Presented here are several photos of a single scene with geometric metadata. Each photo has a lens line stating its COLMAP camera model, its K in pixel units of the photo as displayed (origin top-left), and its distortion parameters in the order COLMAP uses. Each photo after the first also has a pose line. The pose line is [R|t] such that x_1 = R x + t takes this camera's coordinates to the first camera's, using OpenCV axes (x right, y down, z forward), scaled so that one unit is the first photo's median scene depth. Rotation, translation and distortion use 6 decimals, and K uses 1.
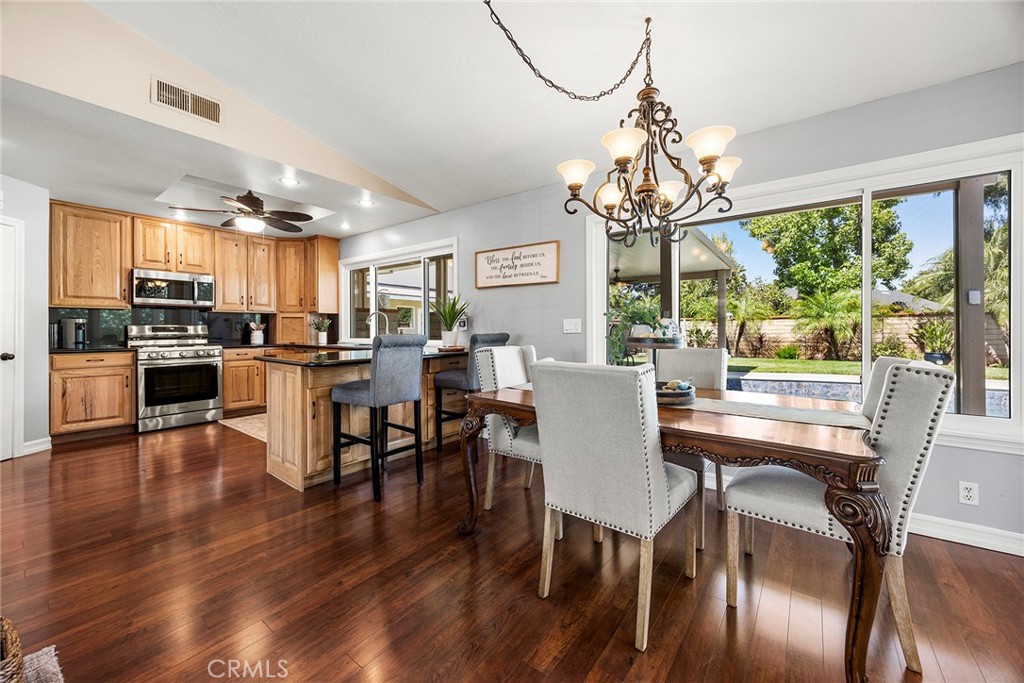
lens RADIAL K [[395.2, 0, 511.7], [0, 395.2, 327.0], [0, 0, 1]] dist [0.001832, 0.000015]
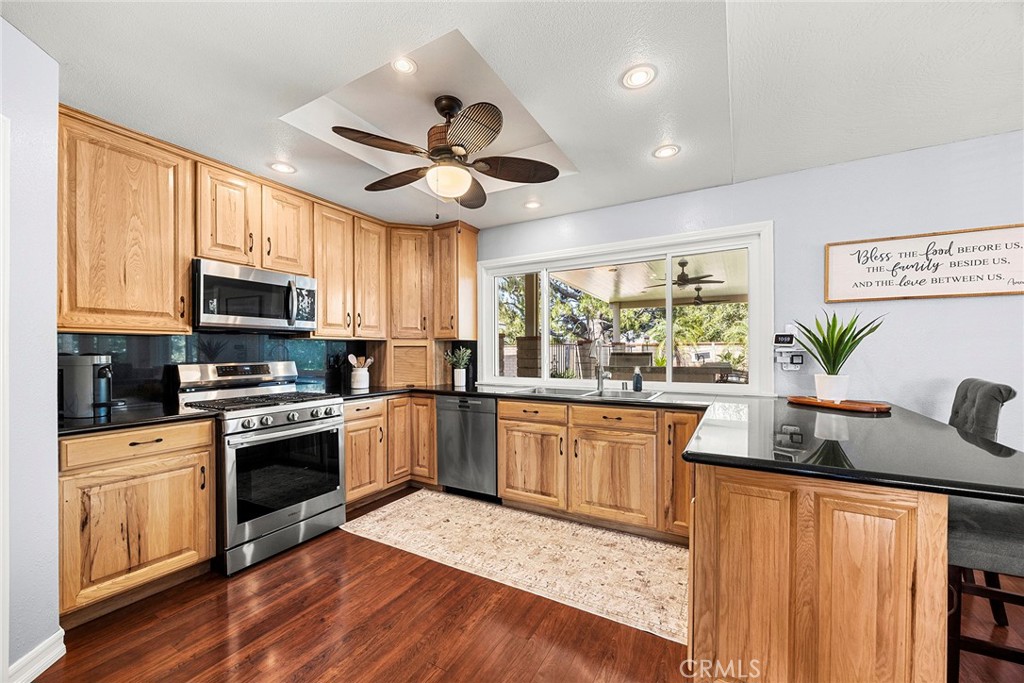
lens RADIAL K [[396.0, 0, 513.6], [0, 396.0, 350.2], [0, 0, 1]] dist [-0.000950, -0.000019]
pose [[0.990832, -0.004415, 0.135030, -0.611797], [0.004131, 0.999989, 0.002387, -0.024710], [-0.135039, -0.001807, 0.990839, 0.419840]]
